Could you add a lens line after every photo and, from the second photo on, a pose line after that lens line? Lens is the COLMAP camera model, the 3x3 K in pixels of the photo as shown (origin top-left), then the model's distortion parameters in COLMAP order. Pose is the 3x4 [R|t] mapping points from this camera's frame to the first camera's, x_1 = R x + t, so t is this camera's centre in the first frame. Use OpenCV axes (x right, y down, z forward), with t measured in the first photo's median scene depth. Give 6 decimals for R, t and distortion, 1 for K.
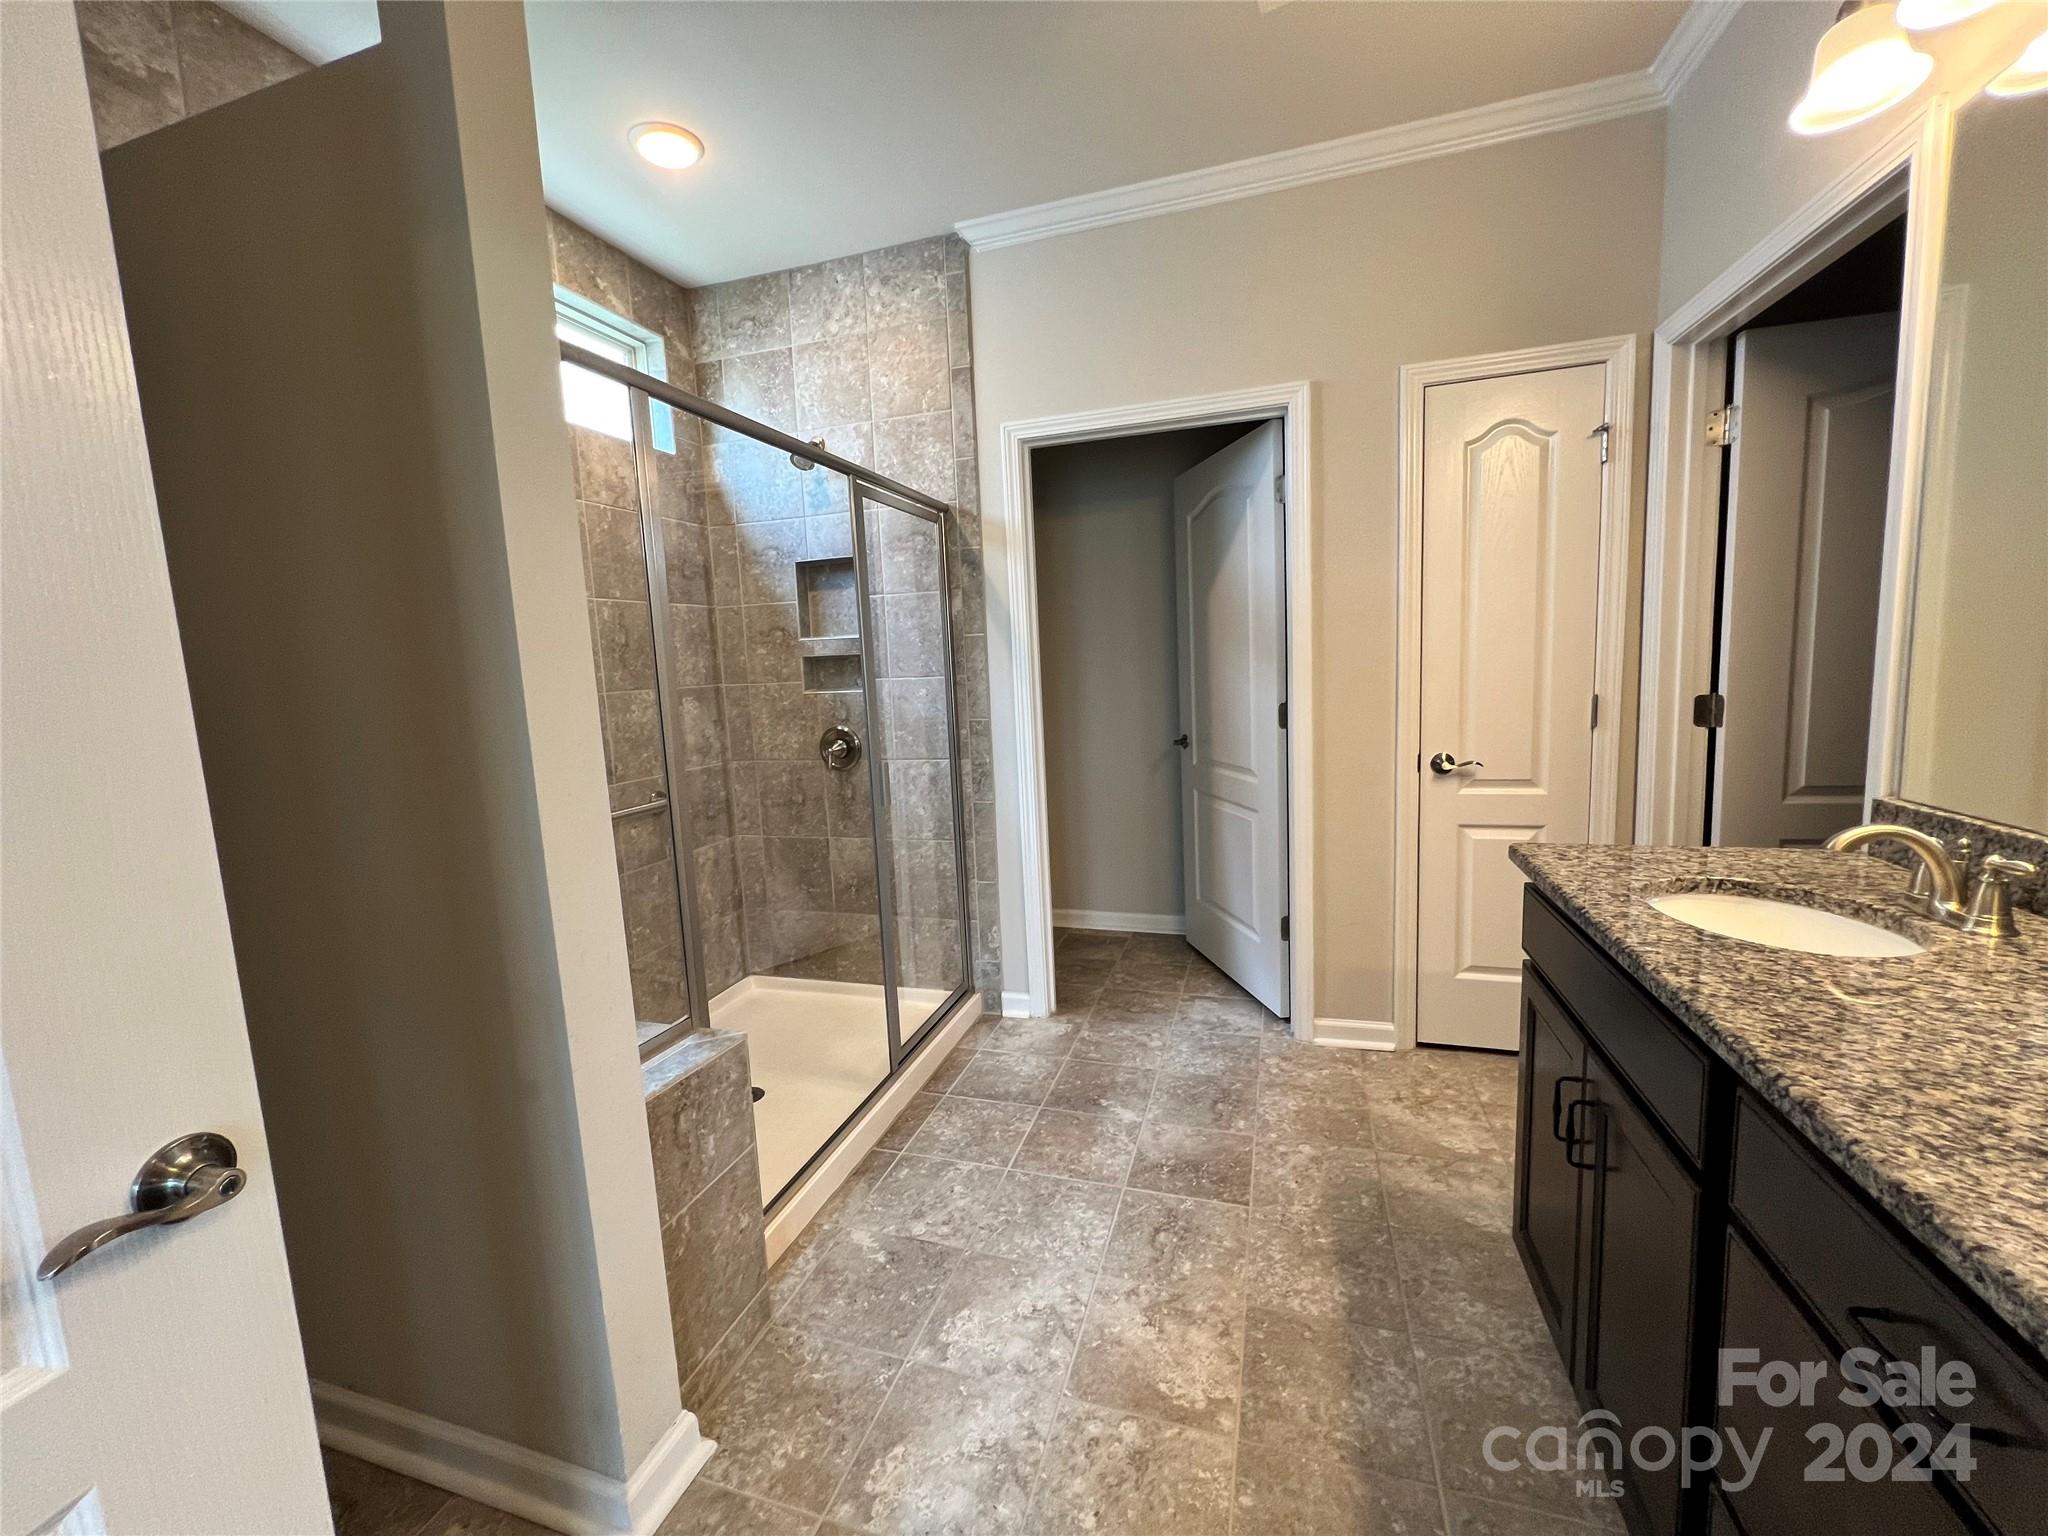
lens RADIAL K [[824.7, 0, 1023.4], [0, 824.7, 759.7], [0, 0, 1]] dist [0.001092, 0.000237]
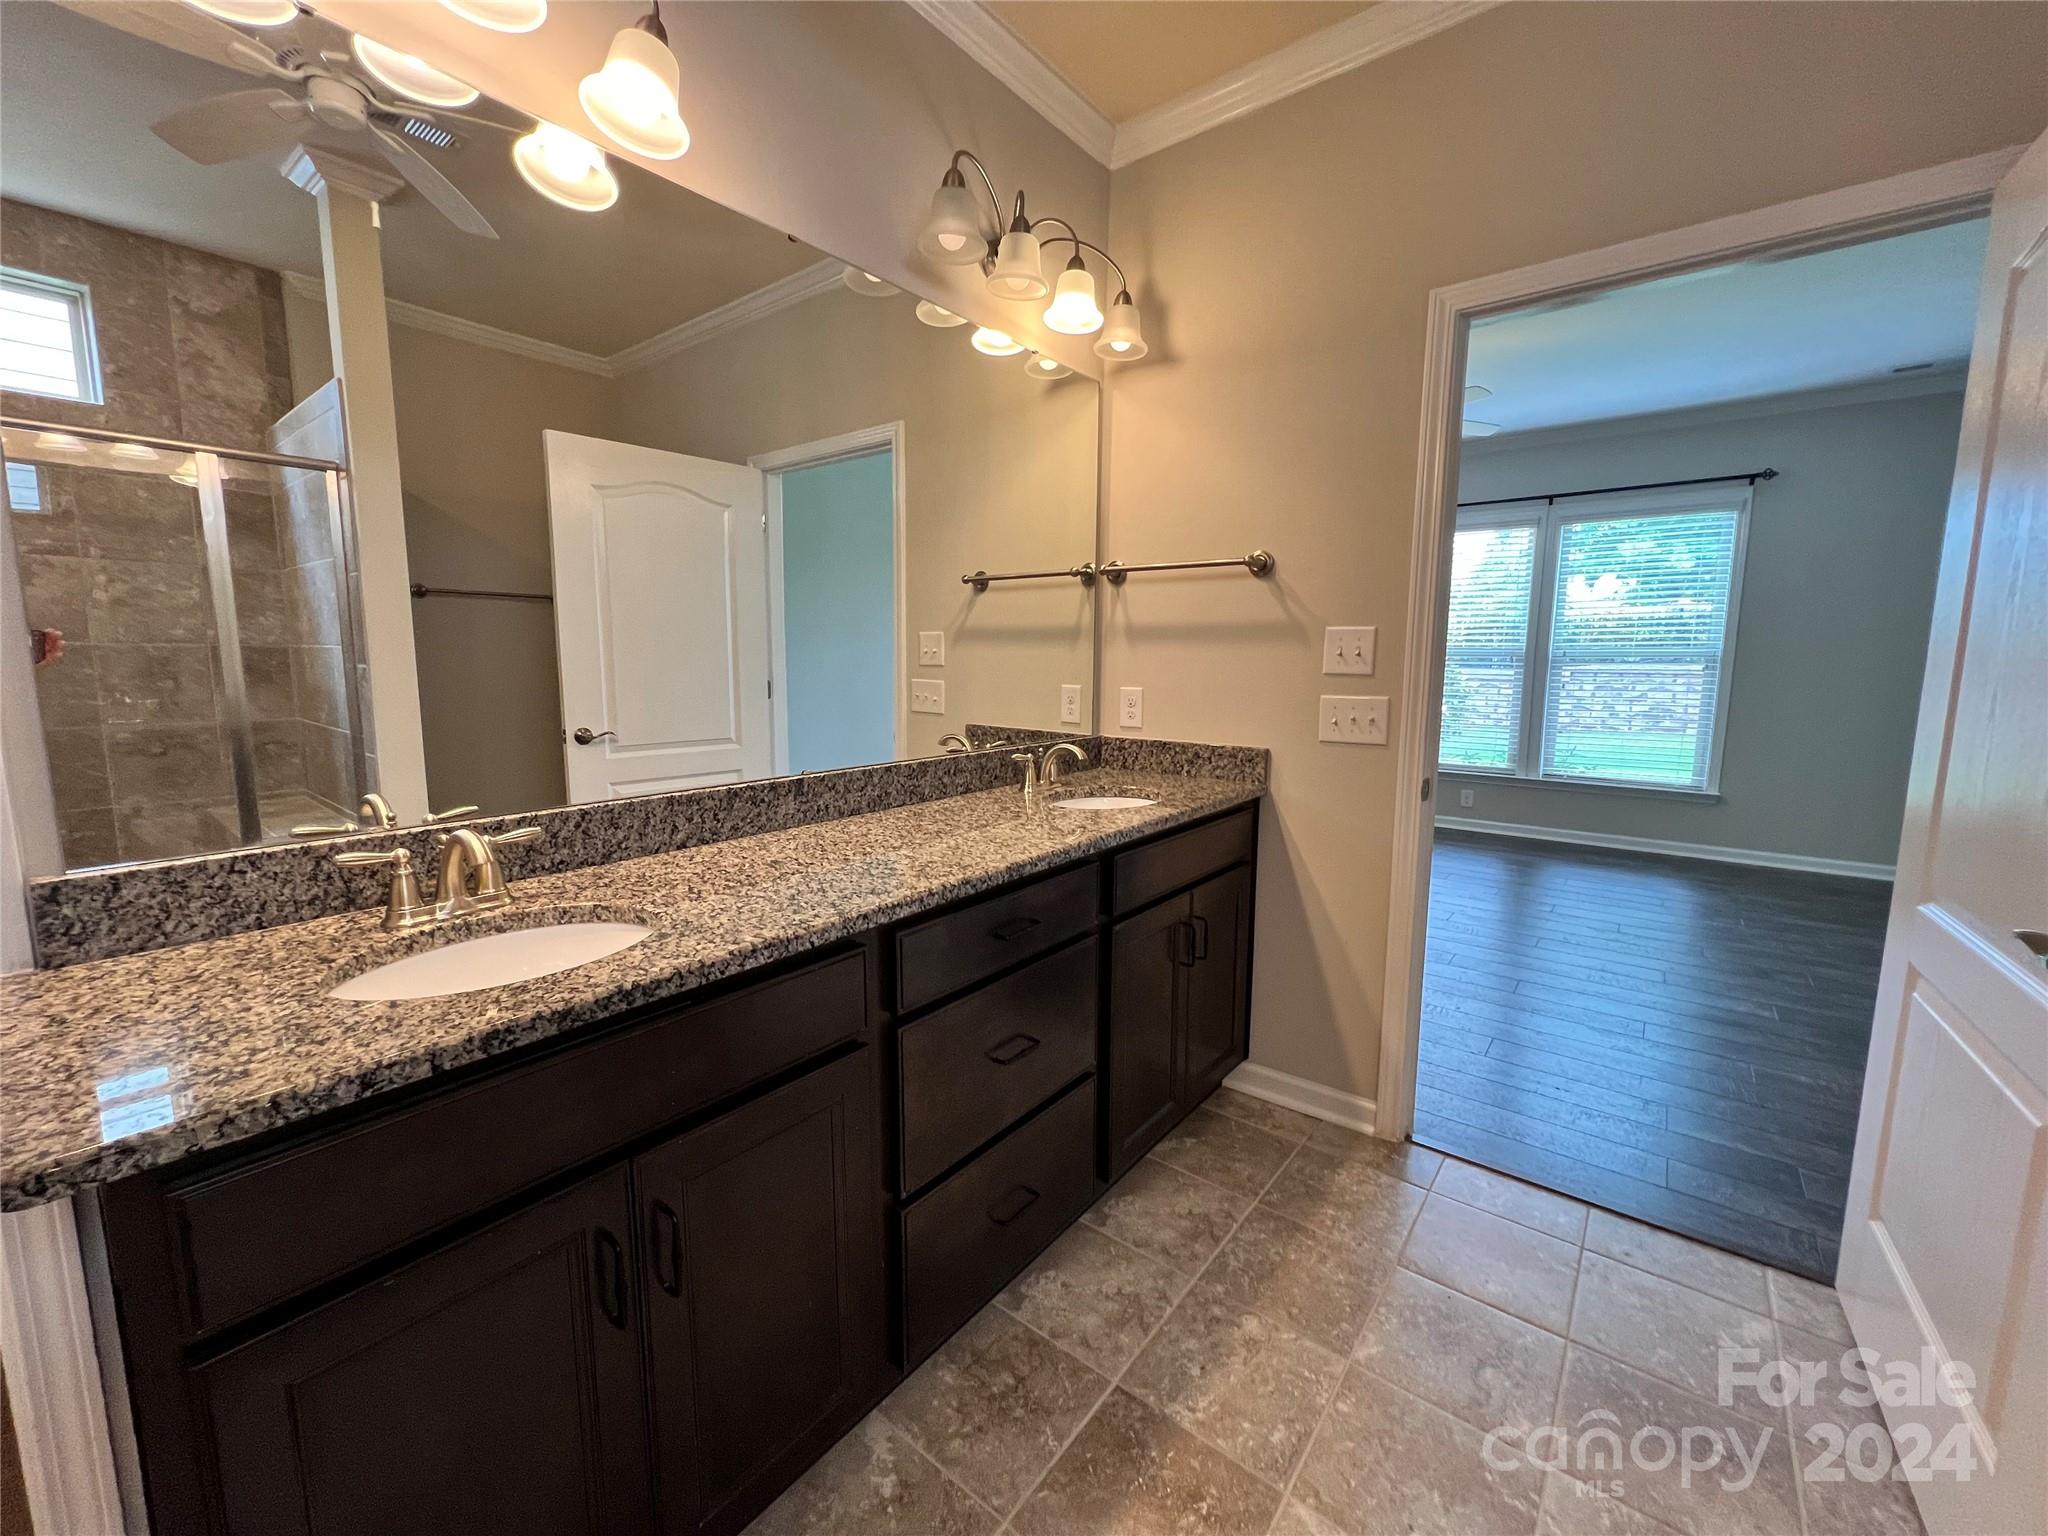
lens RADIAL K [[824.7, 0, 1023.0], [0, 824.7, 768.6], [0, 0, 1]] dist [0.001092, 0.000237]
pose [[-0.936356, -0.003032, 0.351040, 0.109237], [0.082476, 0.970074, 0.228372, -0.160677], [-0.341227, 0.242790, -0.908084, 1.696989]]
